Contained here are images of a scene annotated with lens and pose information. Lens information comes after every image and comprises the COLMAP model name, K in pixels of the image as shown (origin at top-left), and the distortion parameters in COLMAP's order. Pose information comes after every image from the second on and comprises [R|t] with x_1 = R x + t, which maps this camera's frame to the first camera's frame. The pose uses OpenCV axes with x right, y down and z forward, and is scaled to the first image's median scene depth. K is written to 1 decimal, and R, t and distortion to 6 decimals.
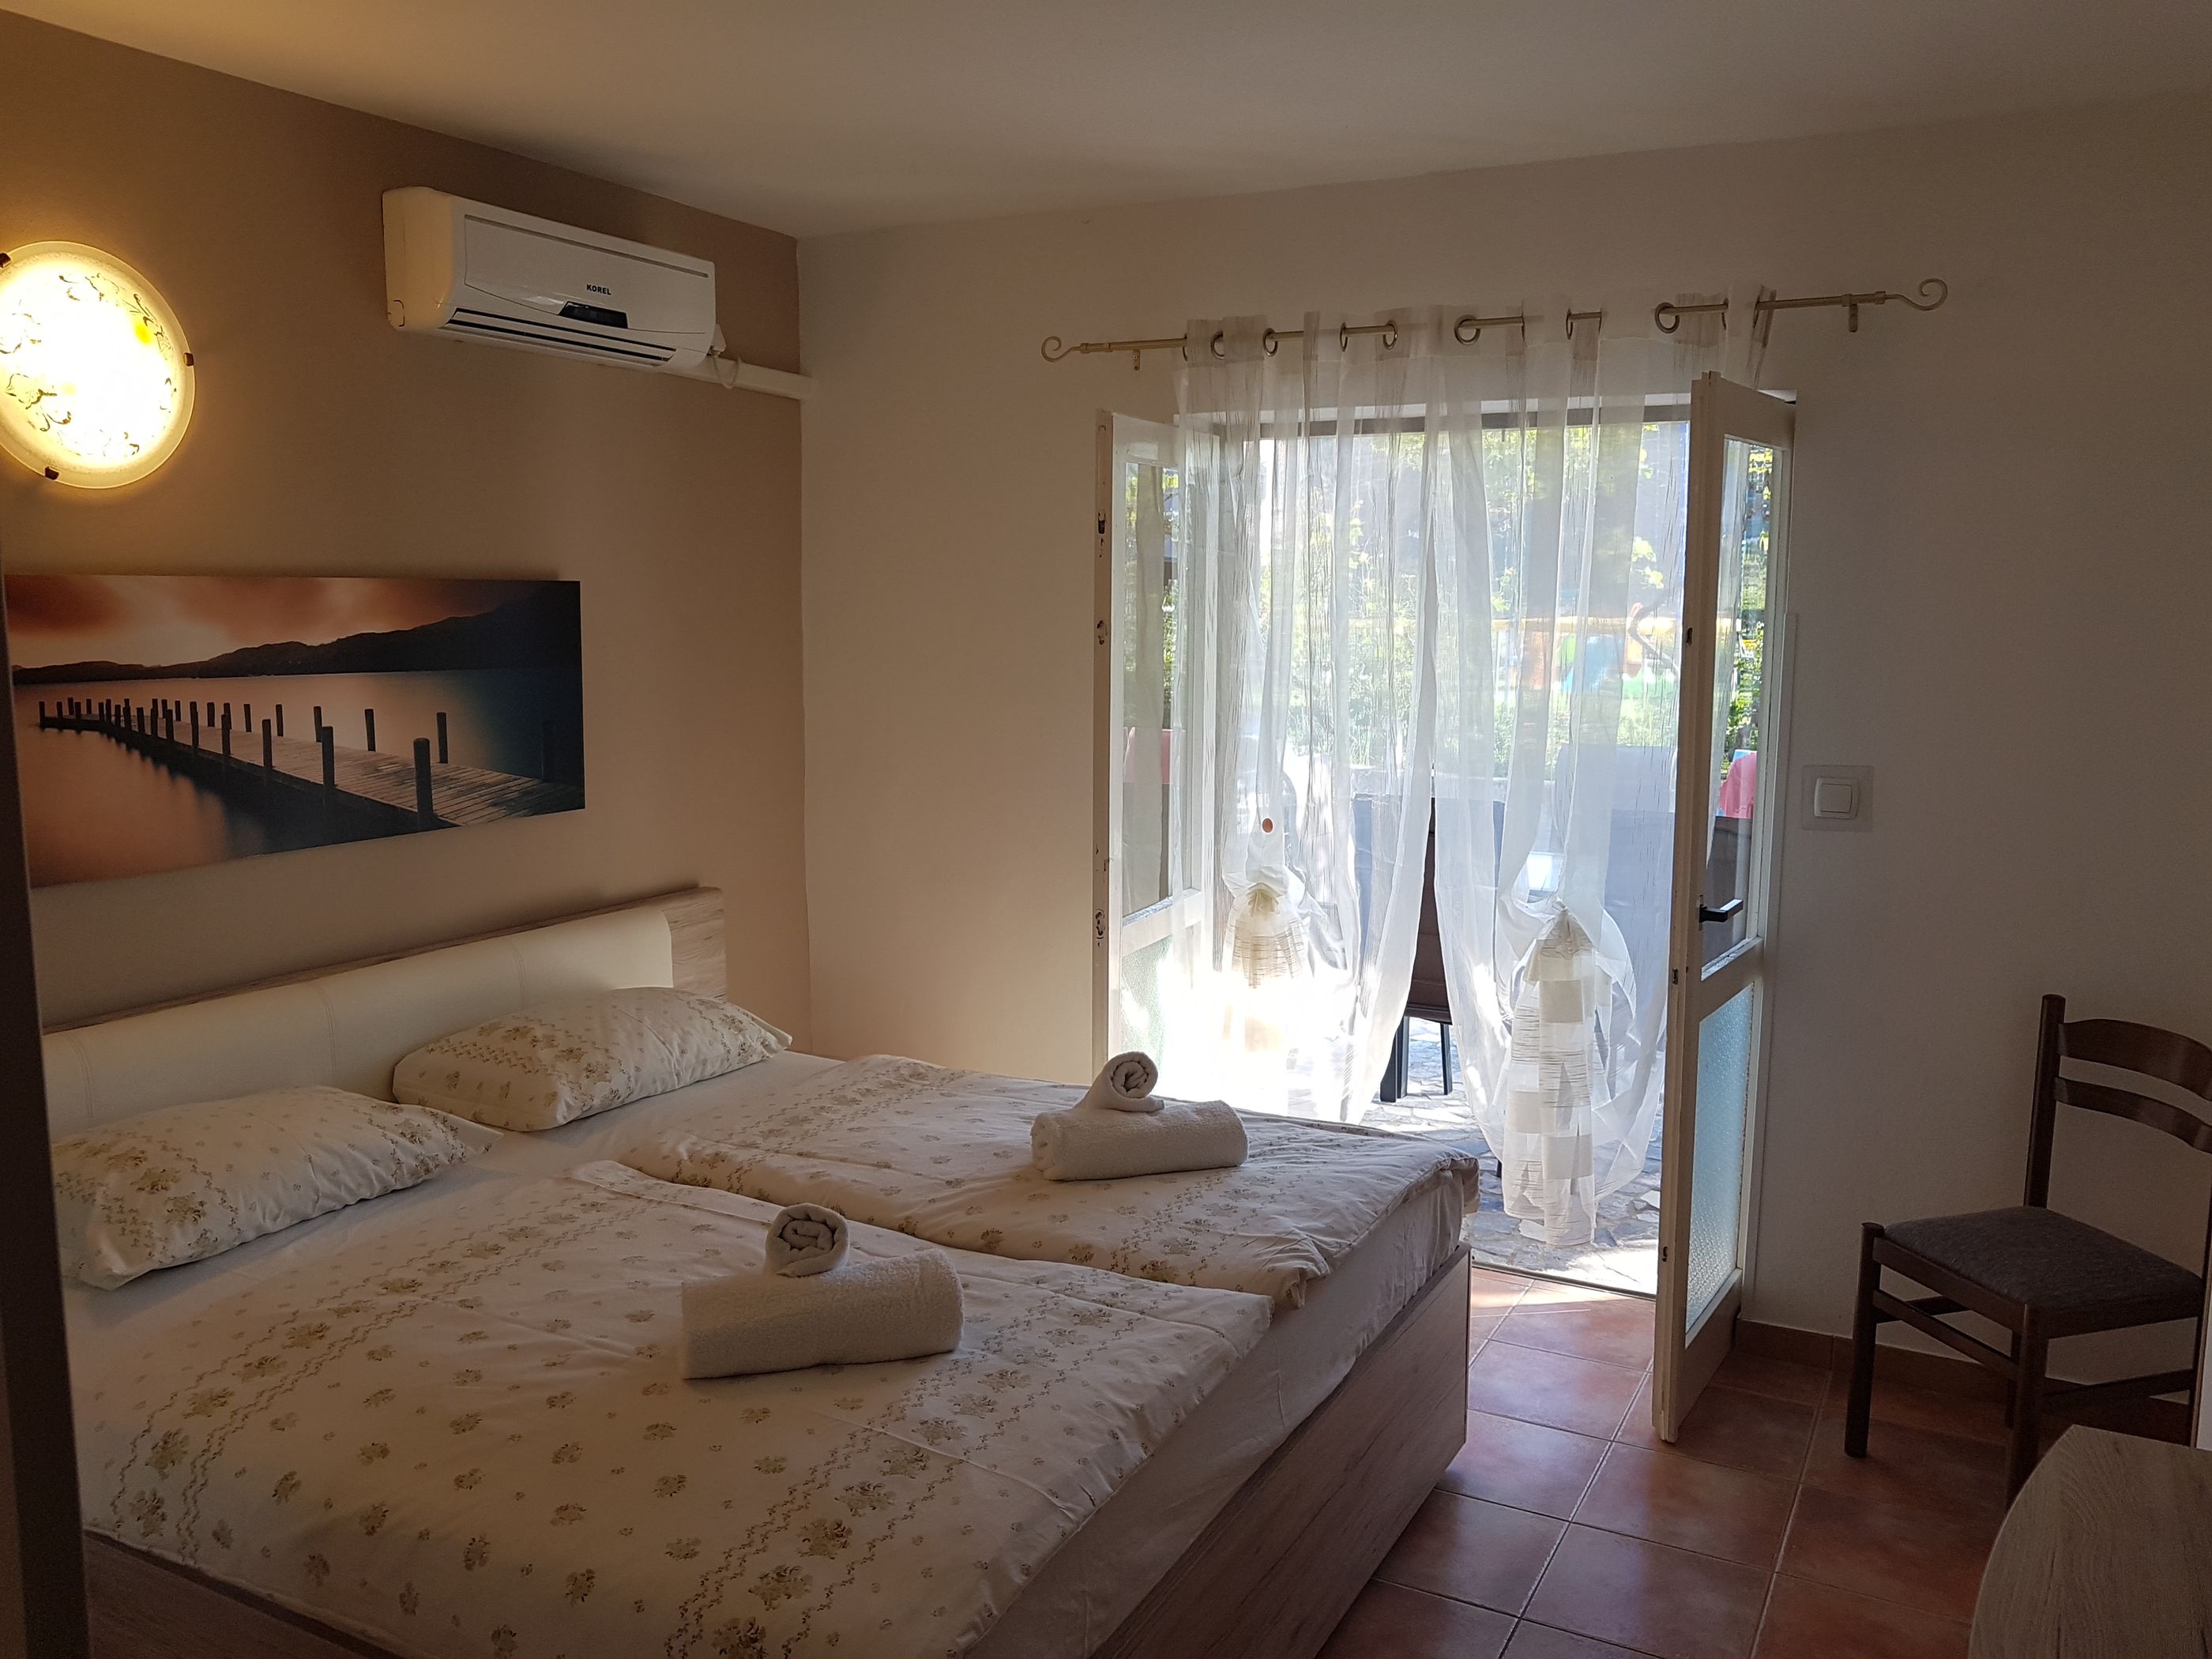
lens RADIAL K [[1761.5, 0, 1088.1], [0, 1761.5, 824.9], [0, 0, 1]] dist [-0.013637, 0.011542]
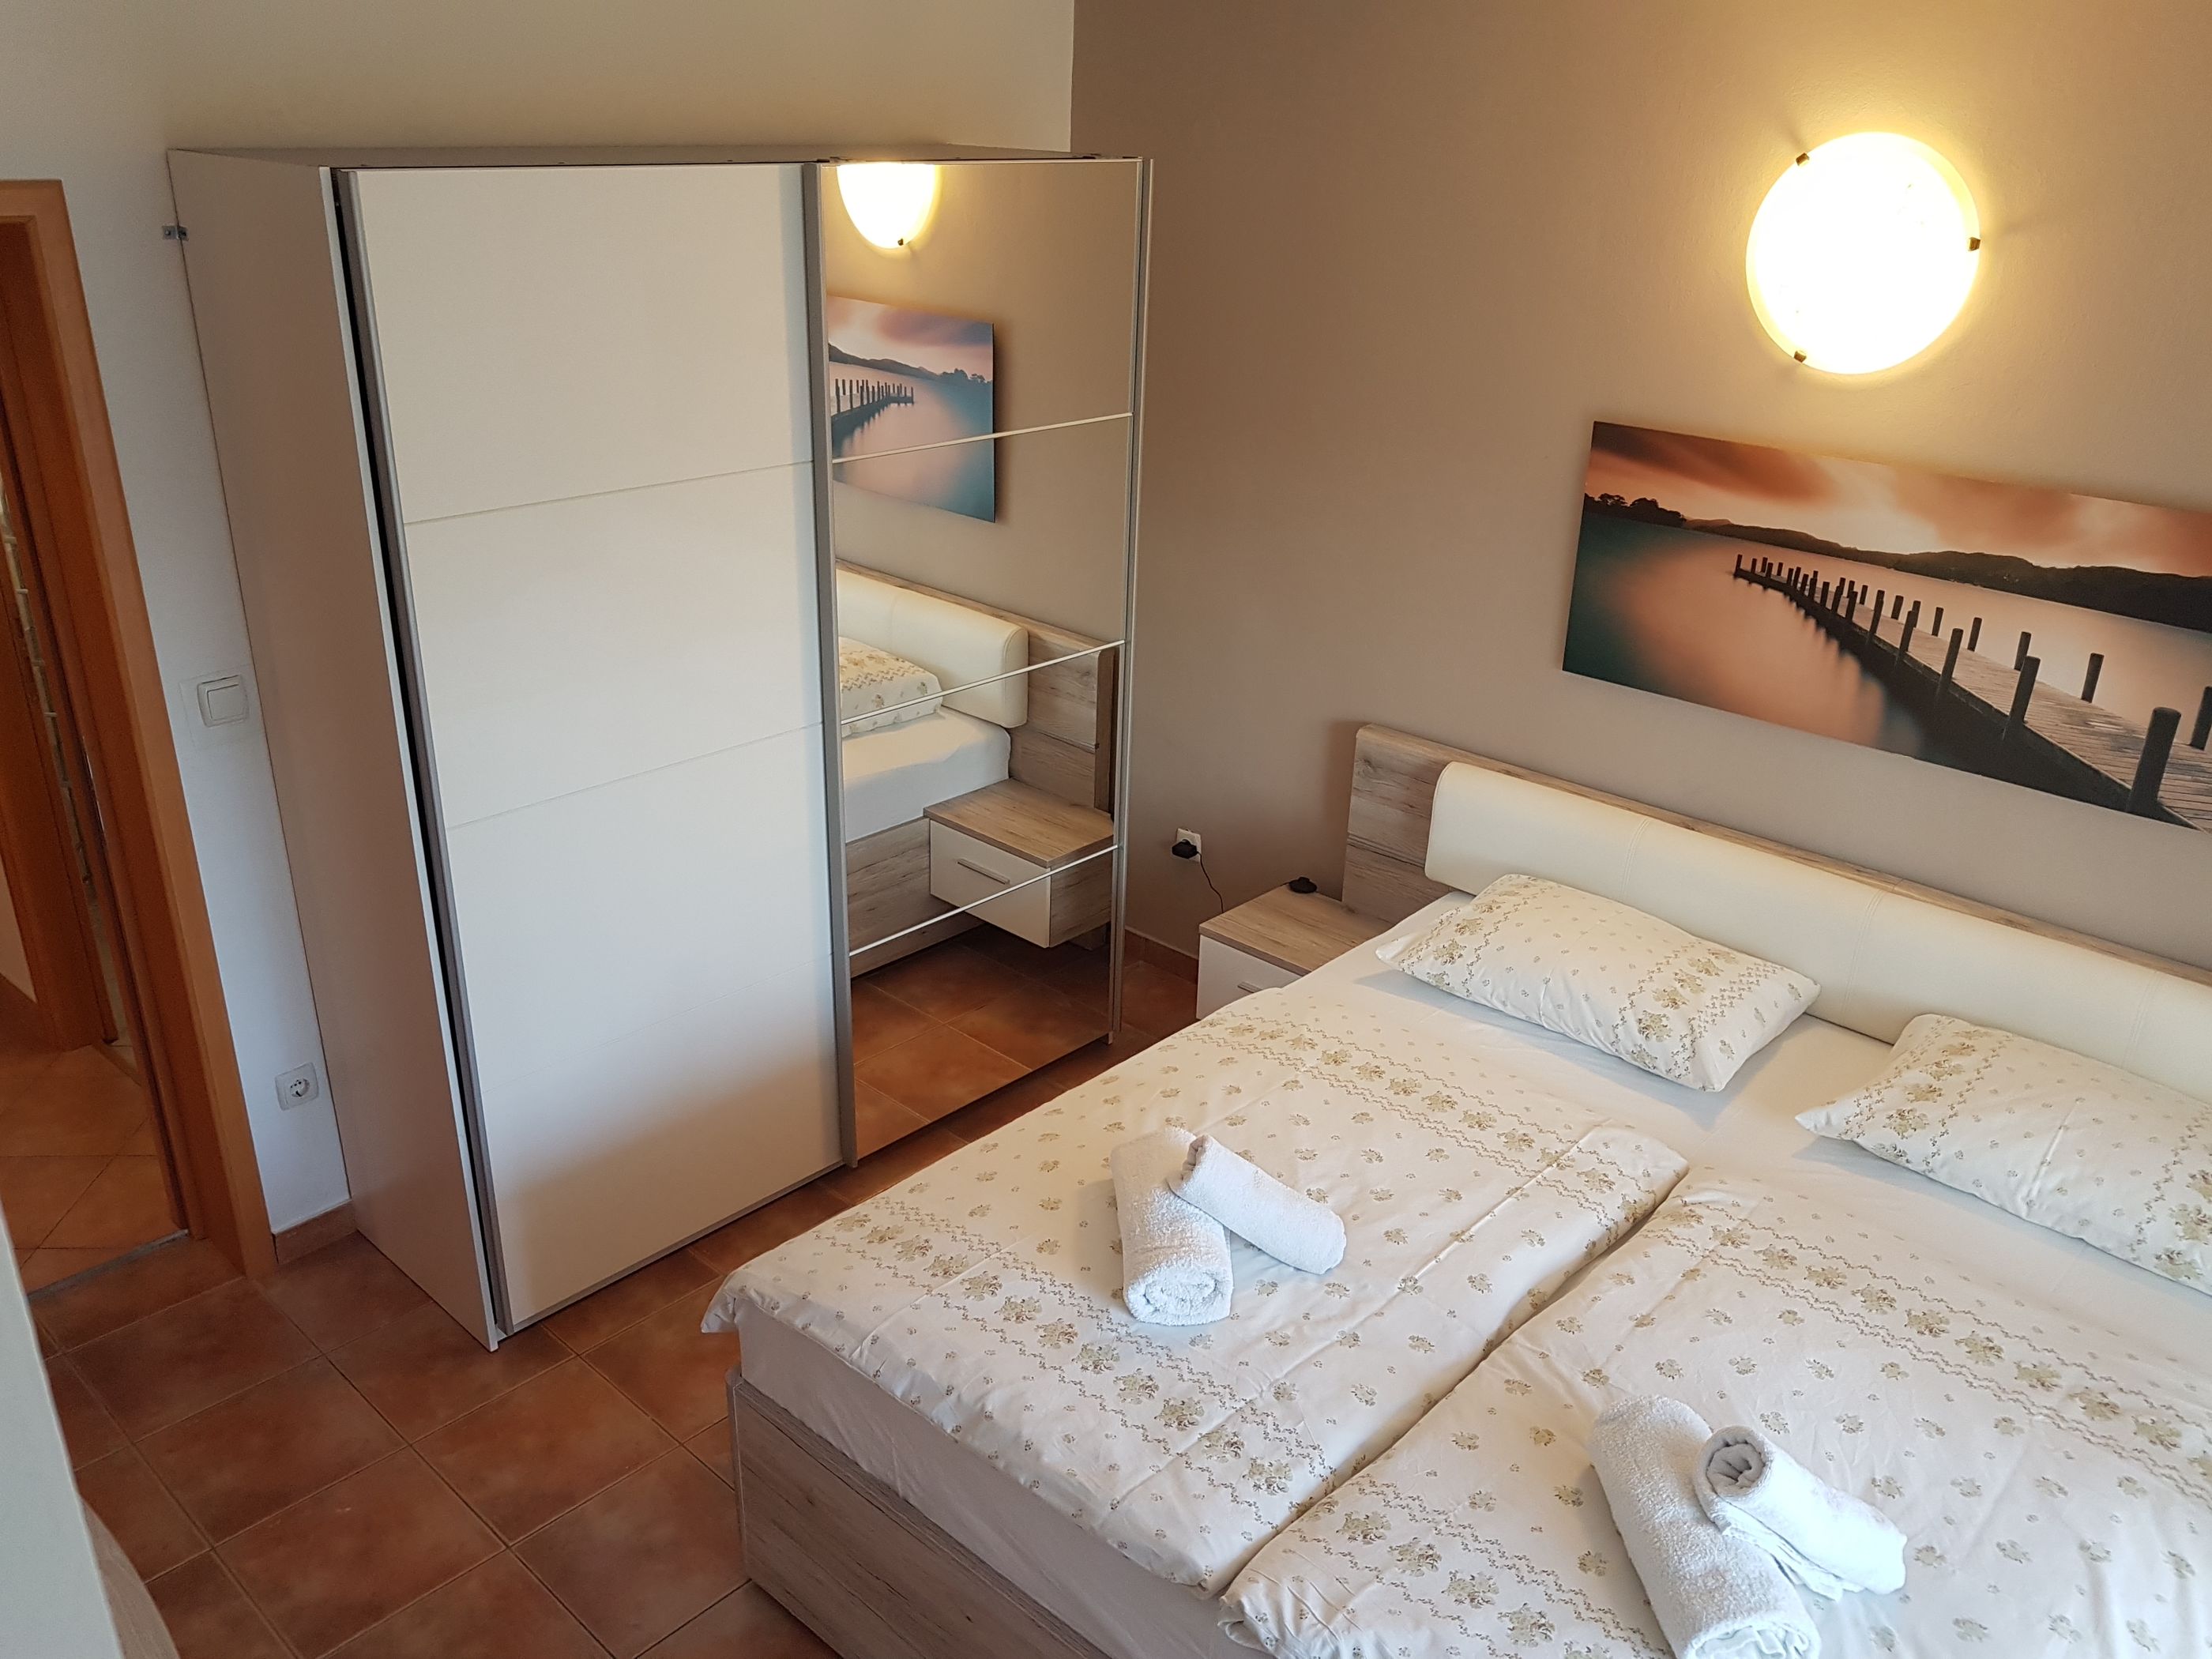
lens RADIAL K [[1761.5, 0, 1098.9], [0, 1761.5, 829.3], [0, 0, 1]] dist [-0.013637, 0.011542]
pose [[-0.256676, 0.374094, -0.891163, 0.571180], [-0.144038, 0.896951, 0.418010, -0.309858], [0.955704, 0.235654, -0.176341, 0.789749]]
